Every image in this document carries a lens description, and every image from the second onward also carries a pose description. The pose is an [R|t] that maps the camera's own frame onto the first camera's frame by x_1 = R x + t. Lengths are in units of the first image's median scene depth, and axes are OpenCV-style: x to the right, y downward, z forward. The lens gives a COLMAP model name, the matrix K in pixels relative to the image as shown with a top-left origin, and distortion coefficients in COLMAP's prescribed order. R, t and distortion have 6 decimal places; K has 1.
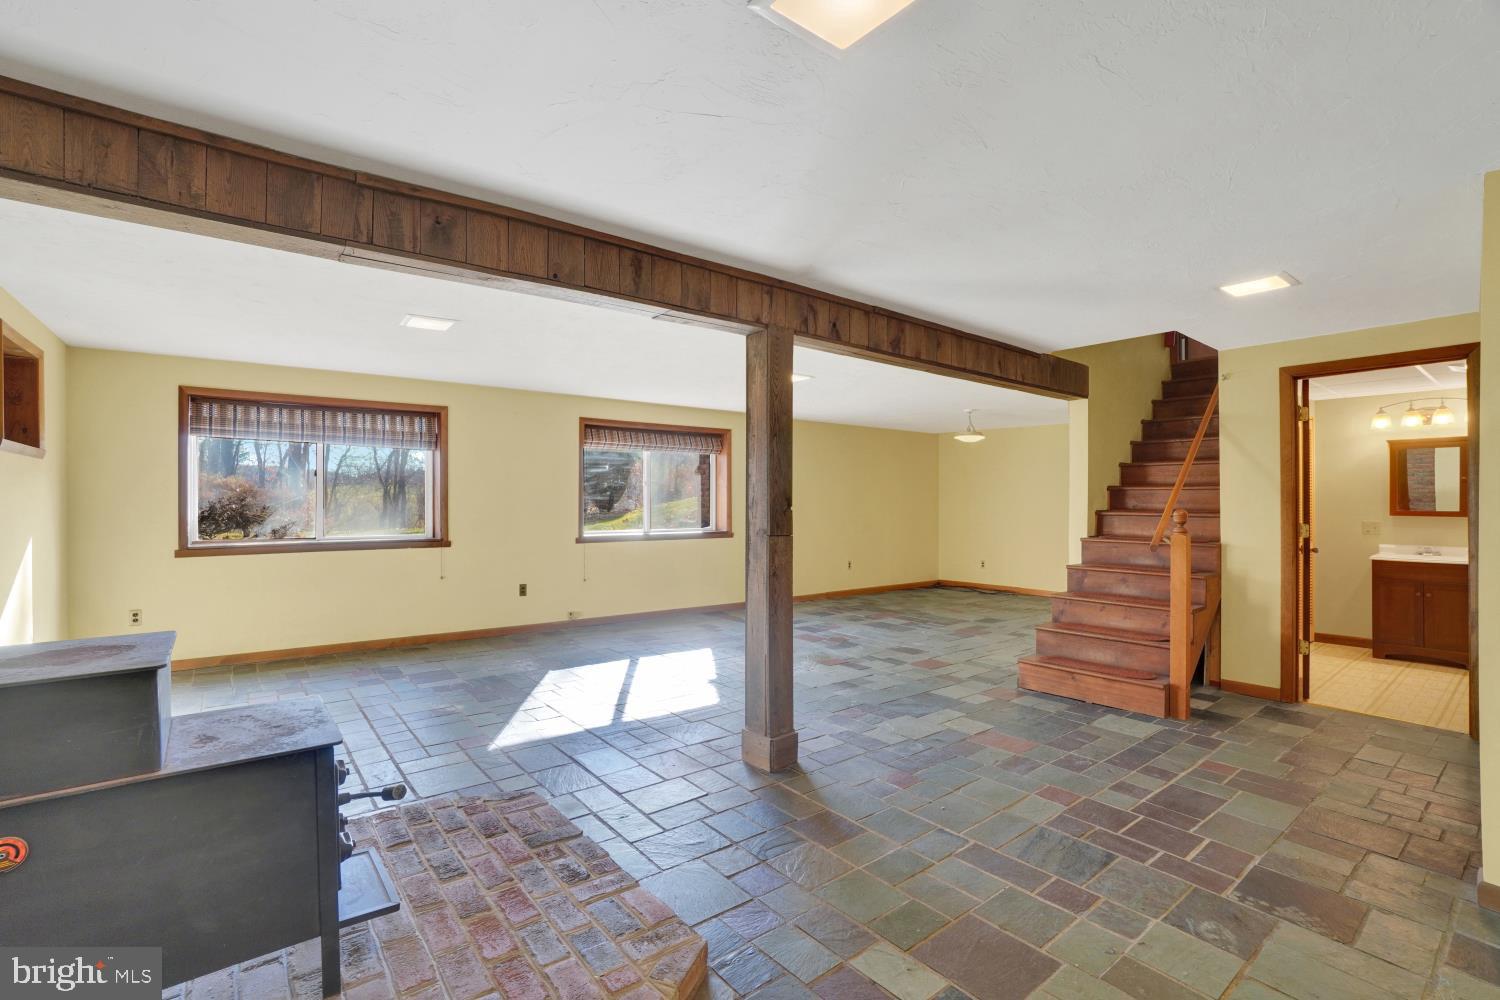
lens RADIAL K [[681.2, 0, 745.7], [0, 681.2, 503.0], [0, 0, 1]] dist [-0.017186, 0.001657]
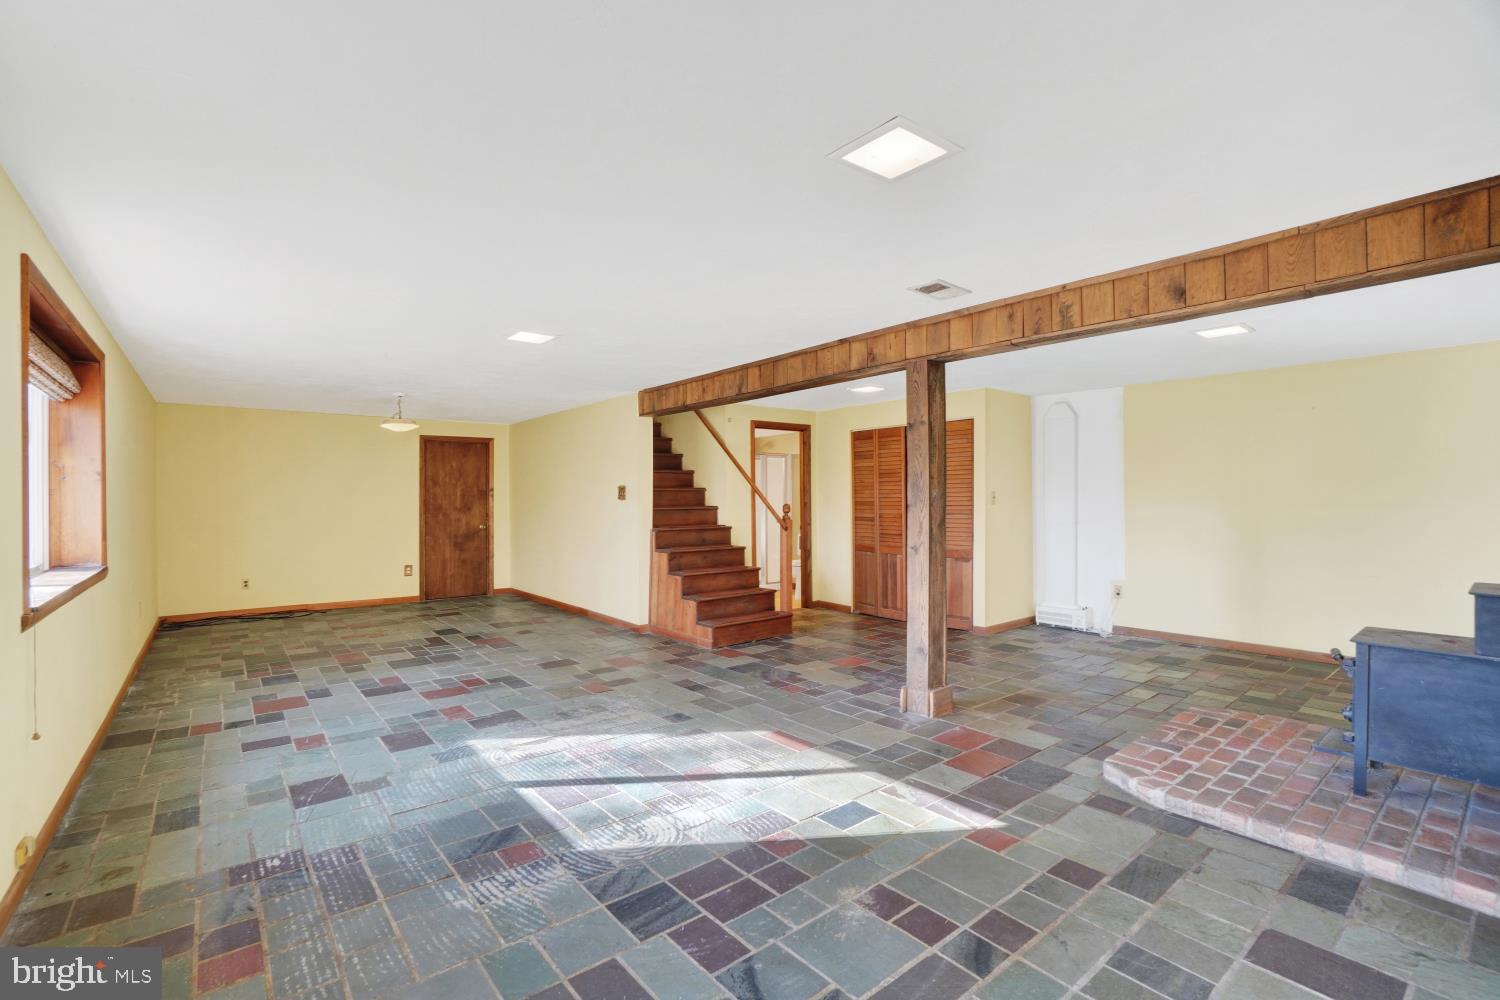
lens RADIAL K [[681.2, 0, 716.3], [0, 681.2, 501.1], [0, 0, 1]] dist [-0.017186, 0.001657]
pose [[0.032399, -0.007608, 0.999446, -0.969653], [0.010879, 0.999914, 0.007259, -0.007936], [-0.999416, 0.010637, 0.032479, 1.097040]]
